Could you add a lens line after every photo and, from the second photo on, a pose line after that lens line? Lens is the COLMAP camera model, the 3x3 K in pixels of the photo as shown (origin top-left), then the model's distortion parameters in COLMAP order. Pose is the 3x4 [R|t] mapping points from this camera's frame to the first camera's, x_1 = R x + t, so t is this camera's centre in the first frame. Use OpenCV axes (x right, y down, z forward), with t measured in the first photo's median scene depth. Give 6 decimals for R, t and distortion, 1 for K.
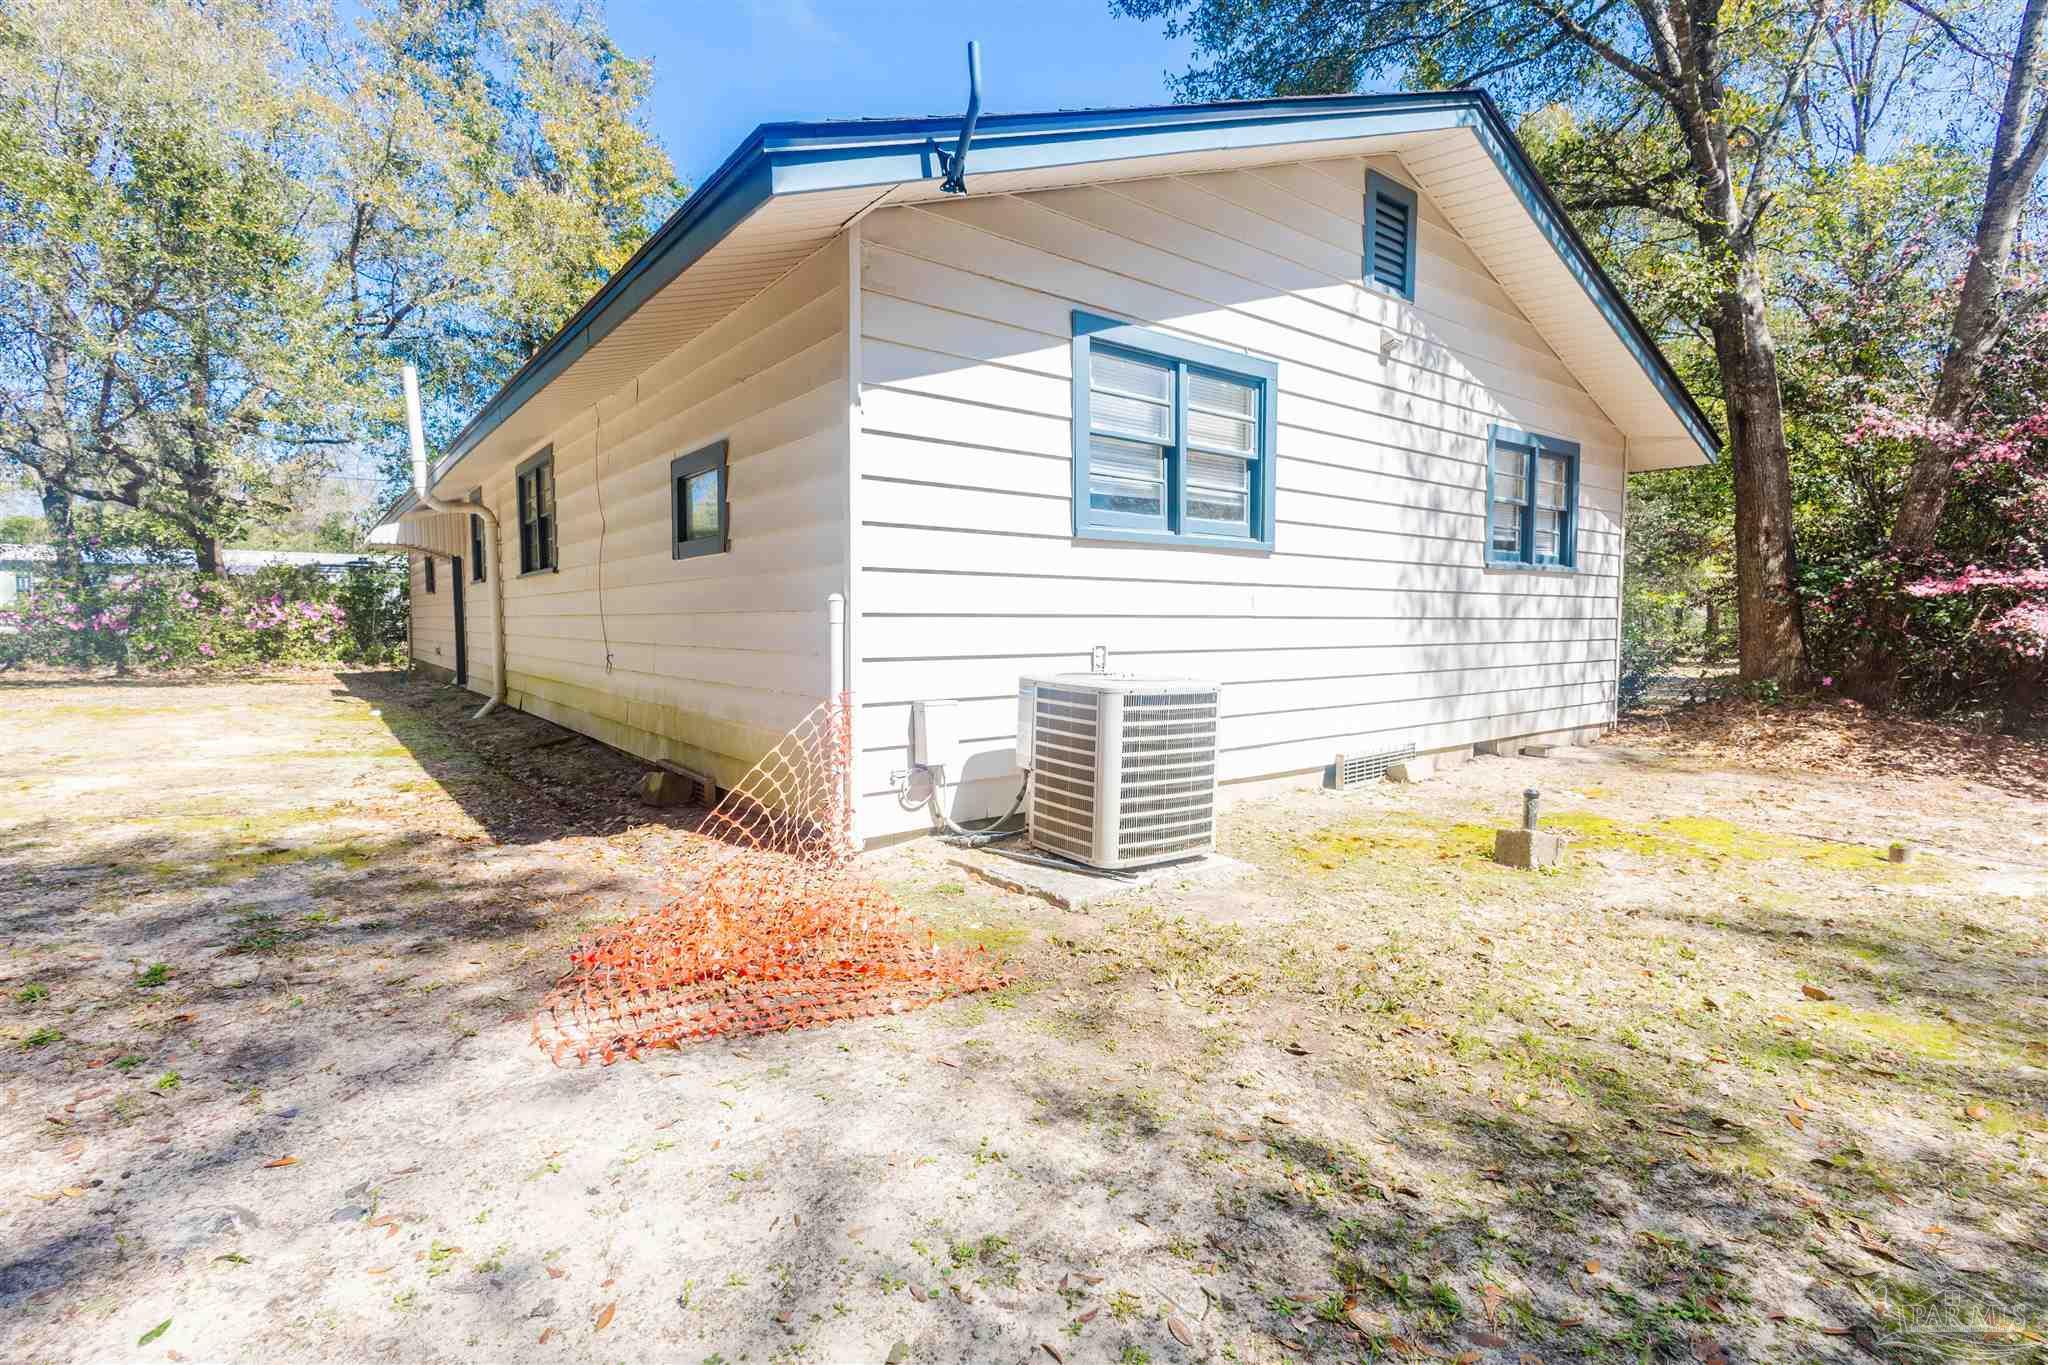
lens RADIAL K [[949.0, 0, 1024.0], [0, 949.0, 682.5], [0, 0, 1]] dist [0.002442, 0.000257]
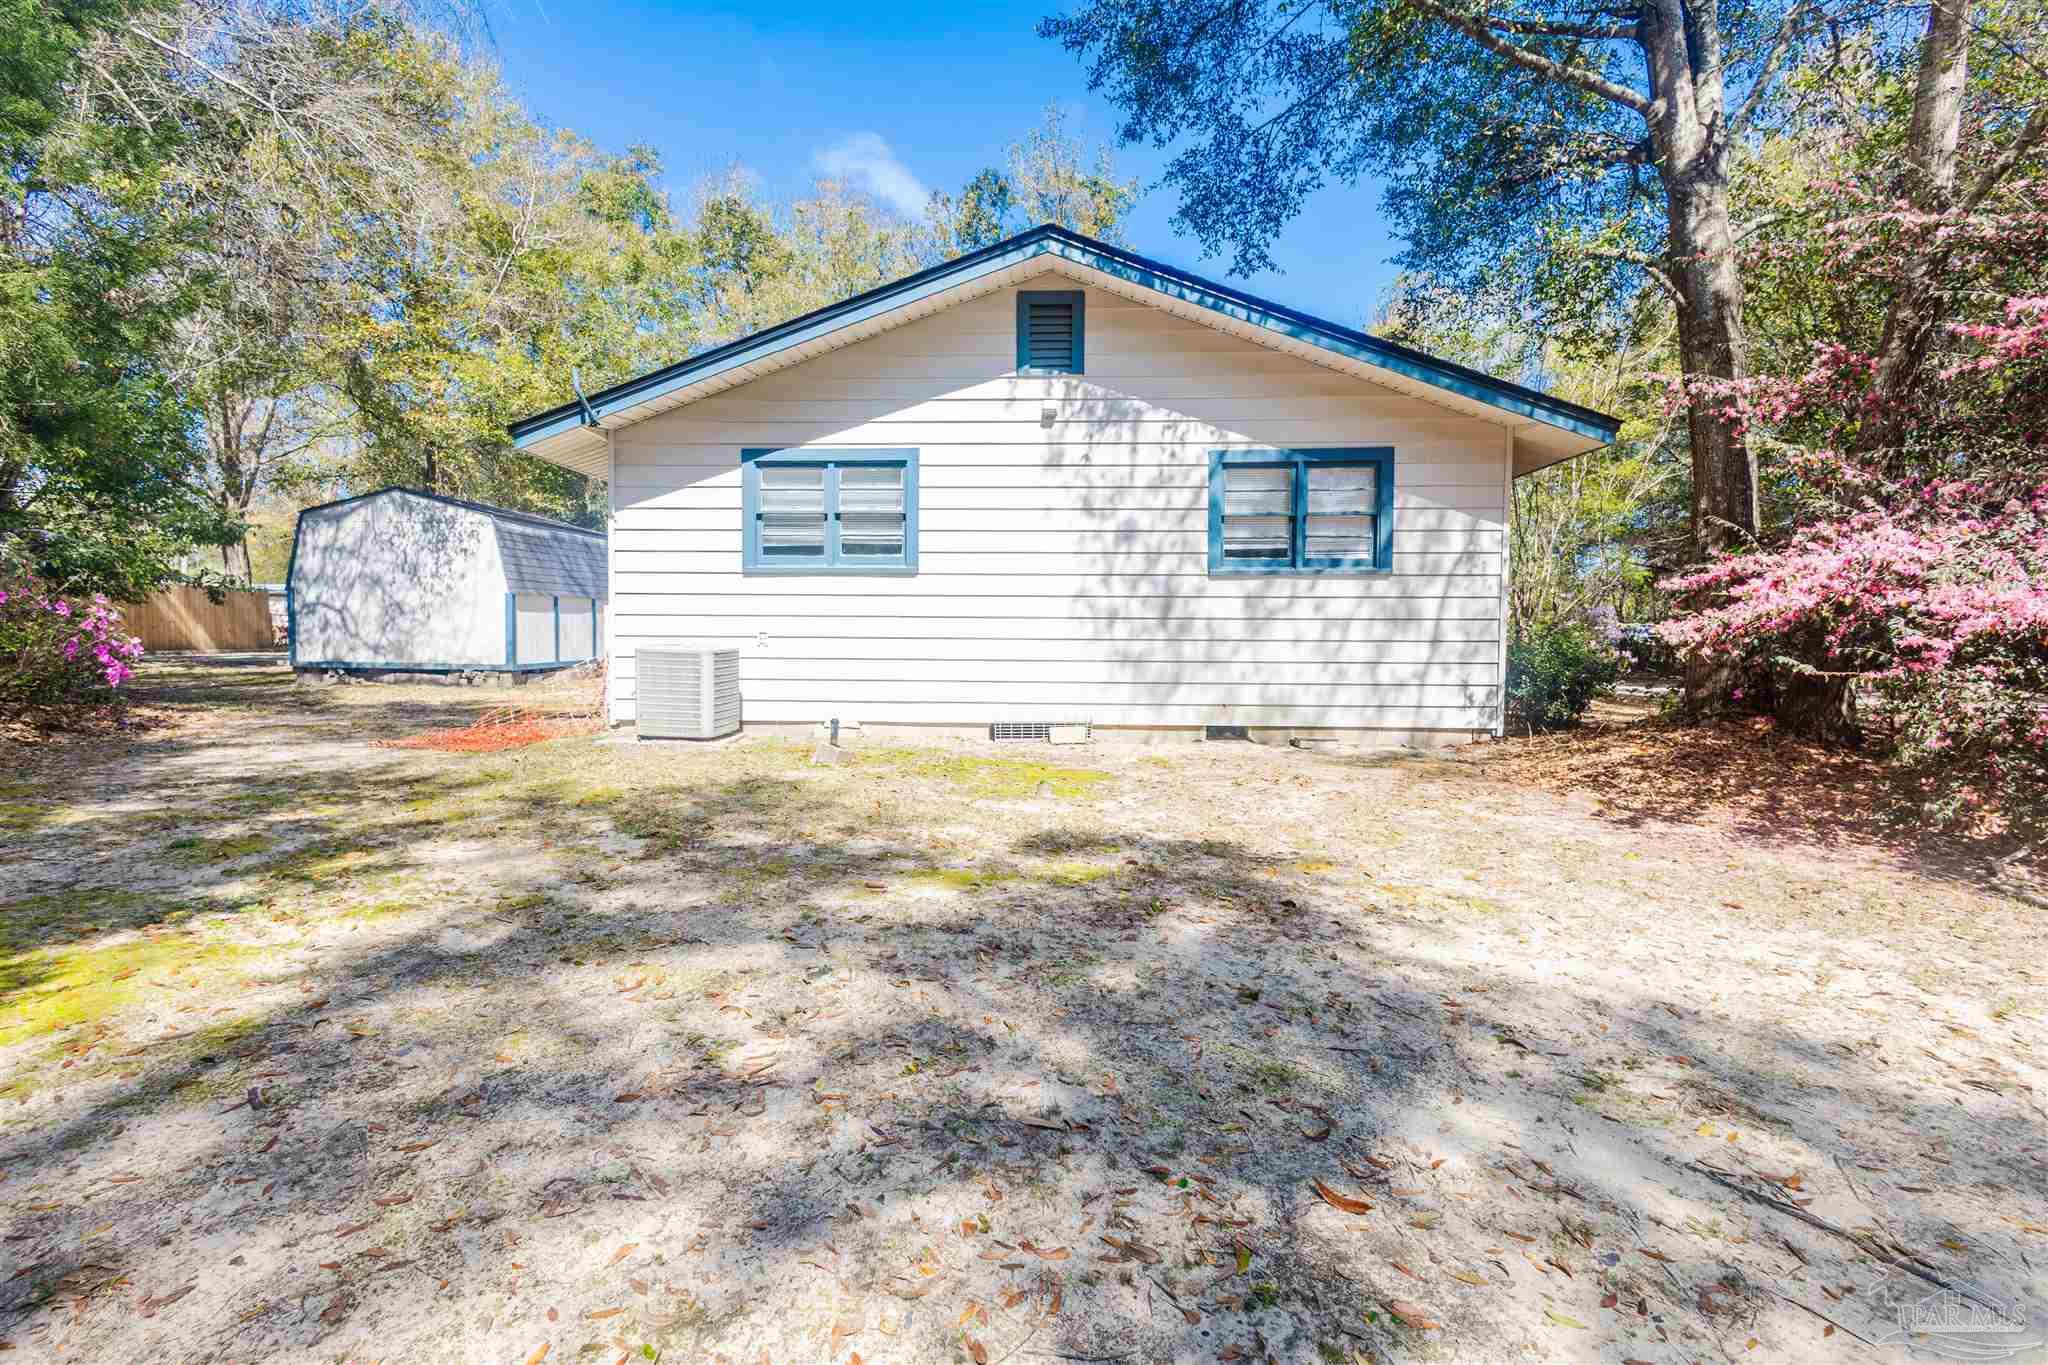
lens RADIAL K [[924.1, 0, 1025.5], [0, 924.1, 655.7], [0, 0, 1]] dist [0.015872, 0.000095]
pose [[0.762789, 0.024867, -0.646169, 1.340829], [-0.046449, 0.998786, -0.016395, 0.009200], [0.644977, 0.042520, 0.763018, 0.000695]]
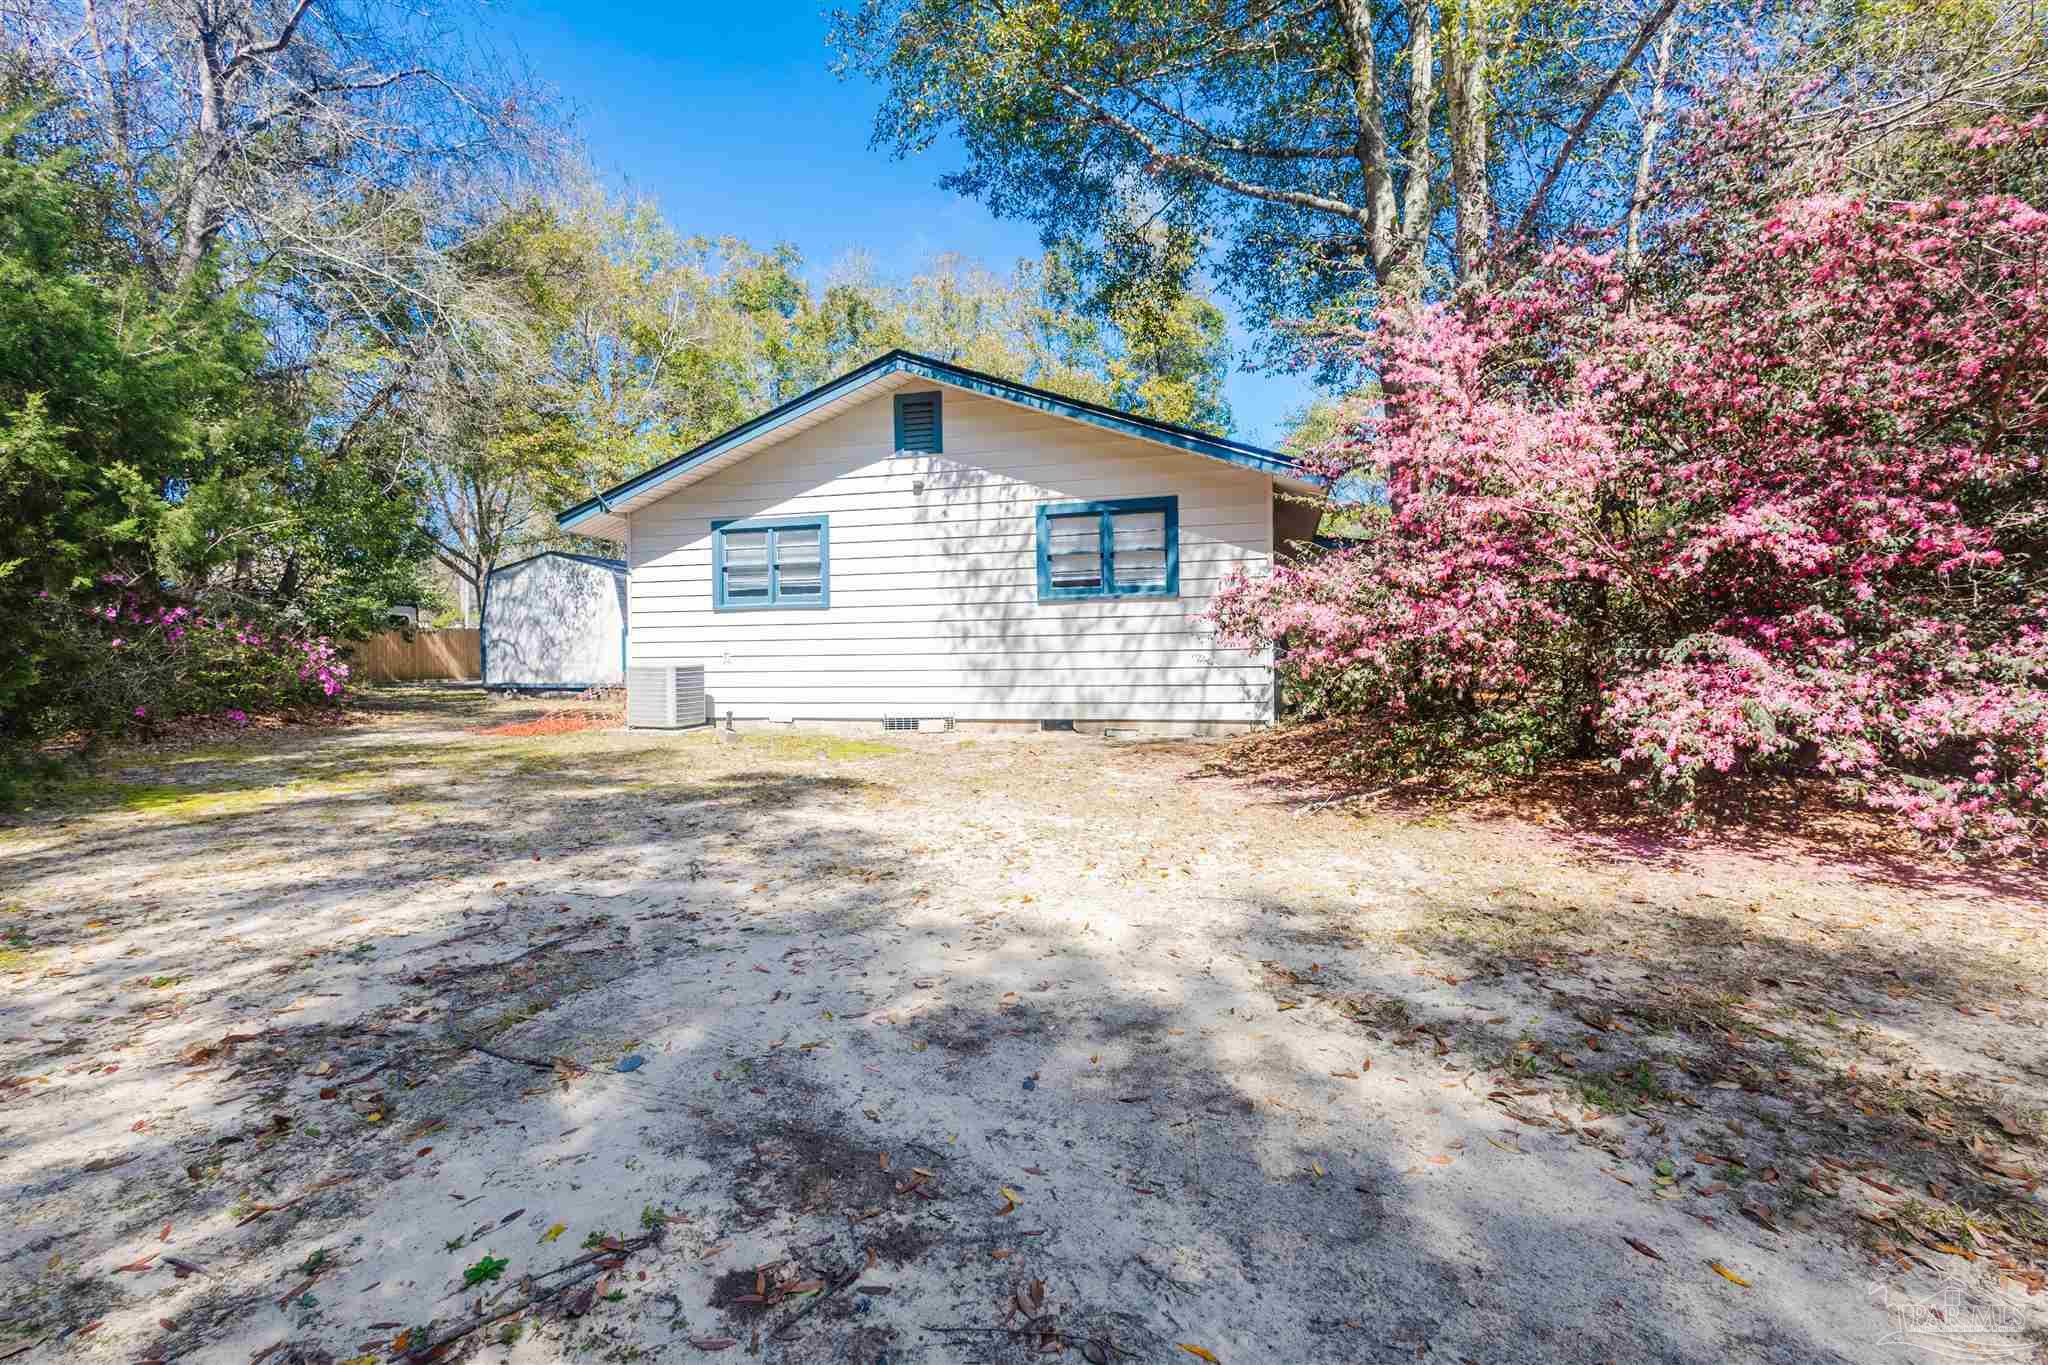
lens RADIAL K [[924.1, 0, 1025.5], [0, 924.1, 655.7], [0, 0, 1]] dist [0.015872, 0.000095]
pose [[0.611069, -0.004143, -0.791567, 2.072559], [-0.034258, 0.998911, -0.031675, 0.014264], [0.790836, 0.046473, 0.610261, 0.134677]]
